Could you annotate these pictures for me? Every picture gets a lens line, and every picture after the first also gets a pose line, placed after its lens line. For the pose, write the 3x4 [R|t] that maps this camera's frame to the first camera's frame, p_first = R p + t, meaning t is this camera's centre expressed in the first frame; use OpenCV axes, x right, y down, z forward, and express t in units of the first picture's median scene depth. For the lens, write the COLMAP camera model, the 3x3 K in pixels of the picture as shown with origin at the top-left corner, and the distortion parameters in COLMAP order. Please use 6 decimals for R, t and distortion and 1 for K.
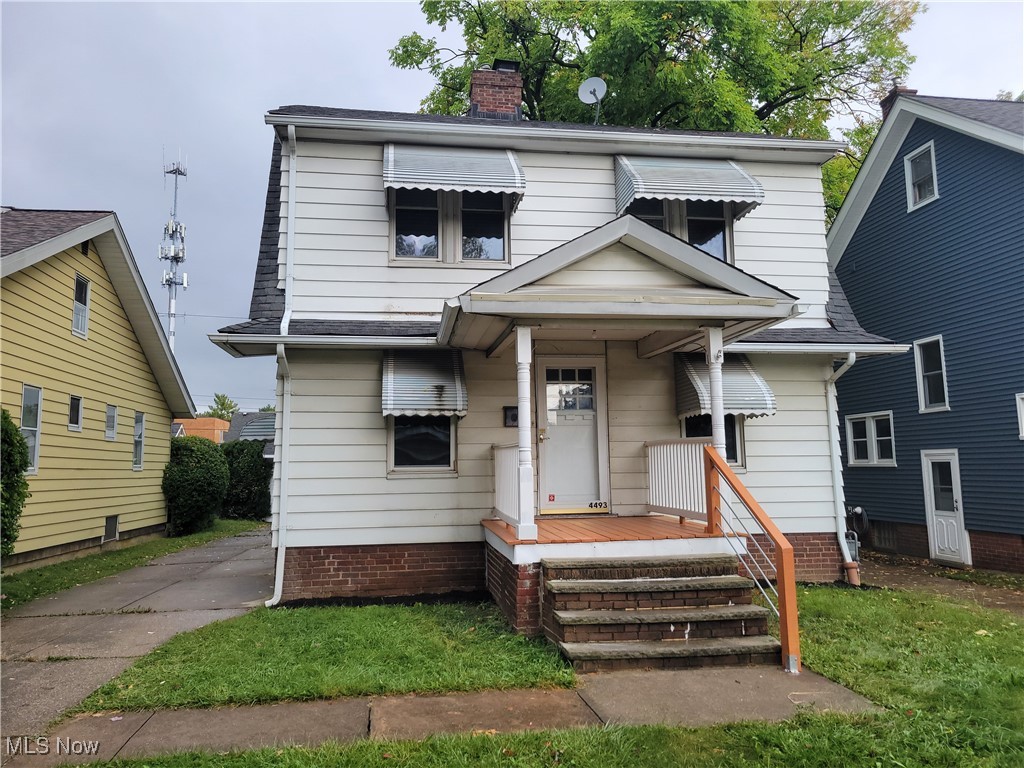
lens RADIAL K [[748.1, 0, 512.0], [0, 748.1, 384.0], [0, 0, 1]] dist [0.048514, 0.000383]
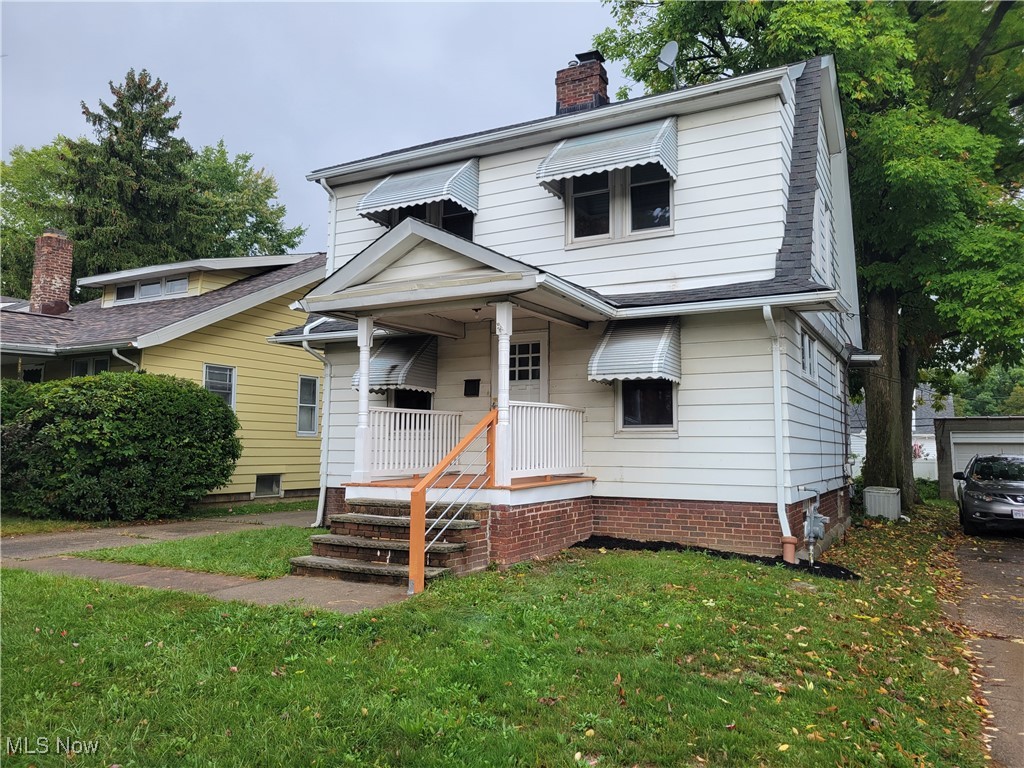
lens RADIAL K [[780.4, 0, 511.0], [0, 780.4, 370.2], [0, 0, 1]] dist [0.038002, -0.001029]
pose [[0.796710, -0.042339, -0.602877, 0.812913], [0.055144, 0.998475, 0.002752, 0.017244], [0.601841, -0.035438, 0.797829, 0.064721]]
